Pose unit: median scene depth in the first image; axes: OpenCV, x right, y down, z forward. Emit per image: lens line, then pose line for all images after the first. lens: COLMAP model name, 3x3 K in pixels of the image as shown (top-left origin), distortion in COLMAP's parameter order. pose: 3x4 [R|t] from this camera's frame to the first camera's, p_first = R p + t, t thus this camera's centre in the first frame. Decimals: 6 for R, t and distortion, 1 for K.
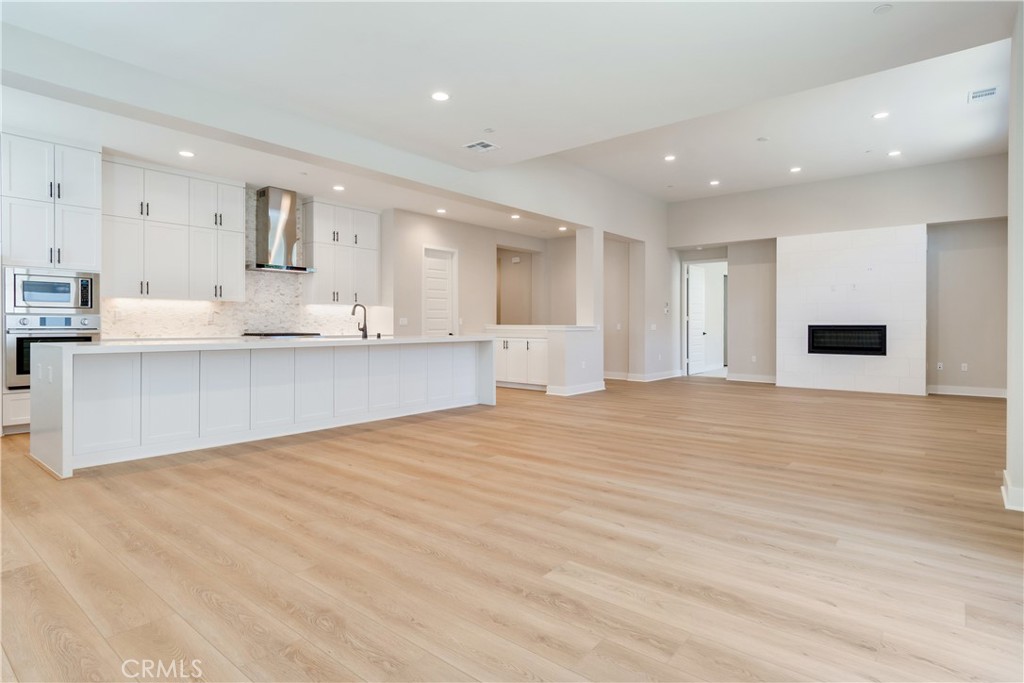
lens RADIAL K [[545.7, 0, 507.1], [0, 545.7, 327.9], [0, 0, 1]] dist [0.000431, -0.000543]
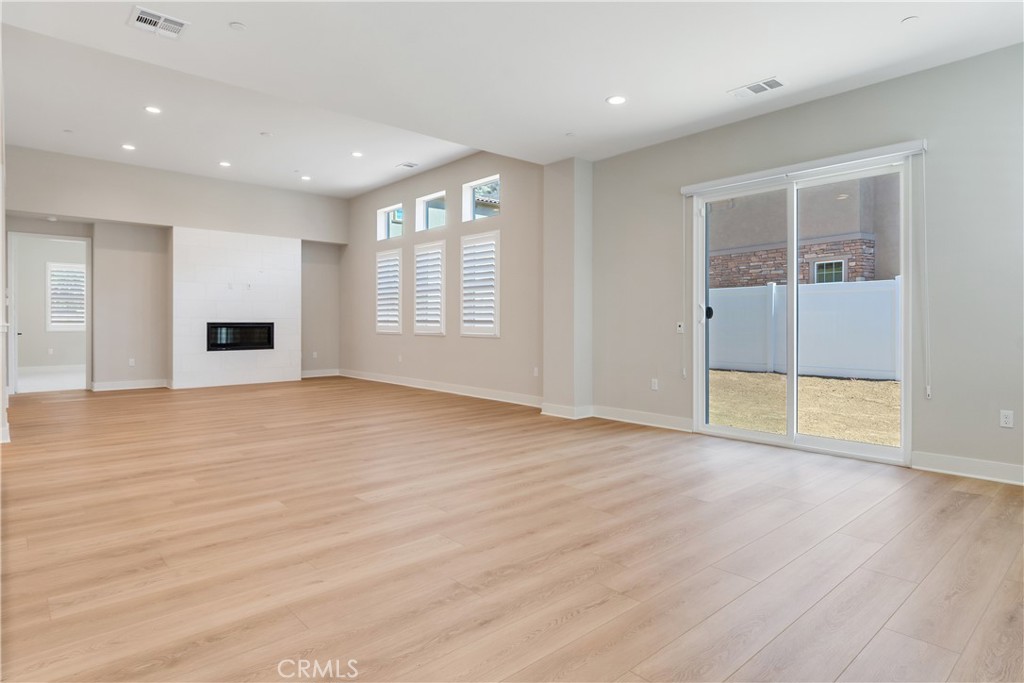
lens RADIAL K [[560.7, 0, 503.6], [0, 560.7, 322.7], [0, 0, 1]] dist [-0.001990, -0.001182]
pose [[0.153167, -0.001207, 0.988200, -0.471517], [0.004254, 0.999991, 0.000562, -0.003839], [-0.988191, 0.004118, 0.153170, 0.423598]]
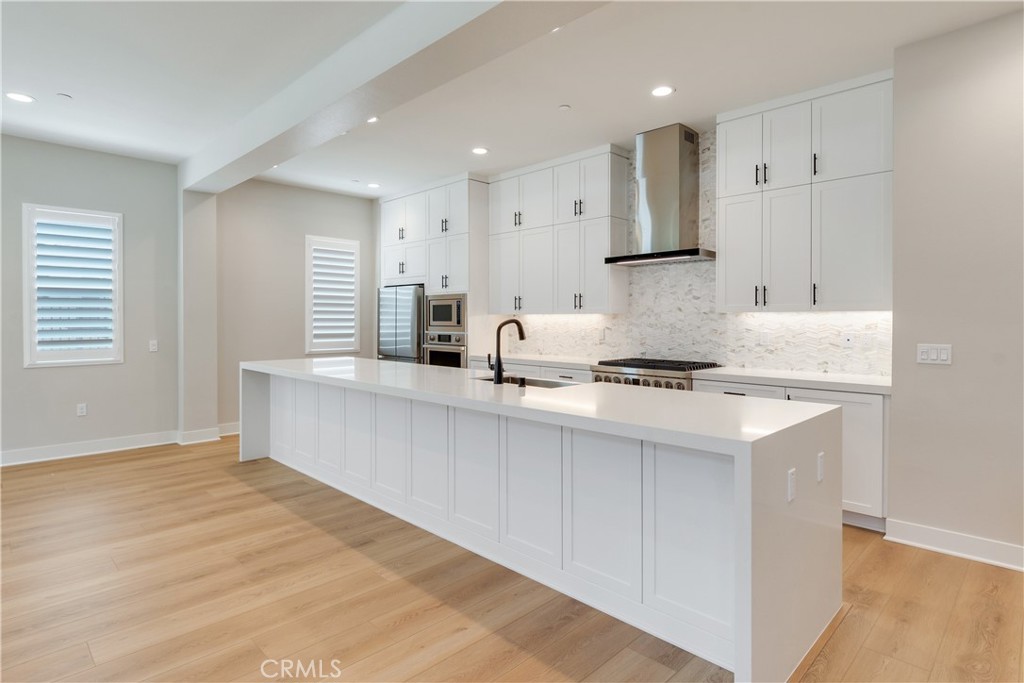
lens RADIAL K [[549.7, 0, 498.2], [0, 549.7, 321.0], [0, 0, 1]] dist [0.010224, -0.000268]
pose [[-0.111742, 0.000073, -0.993737, 0.240615], [-0.006727, 0.999977, 0.000830, -0.037942], [0.993714, 0.006778, -0.111739, 0.932703]]
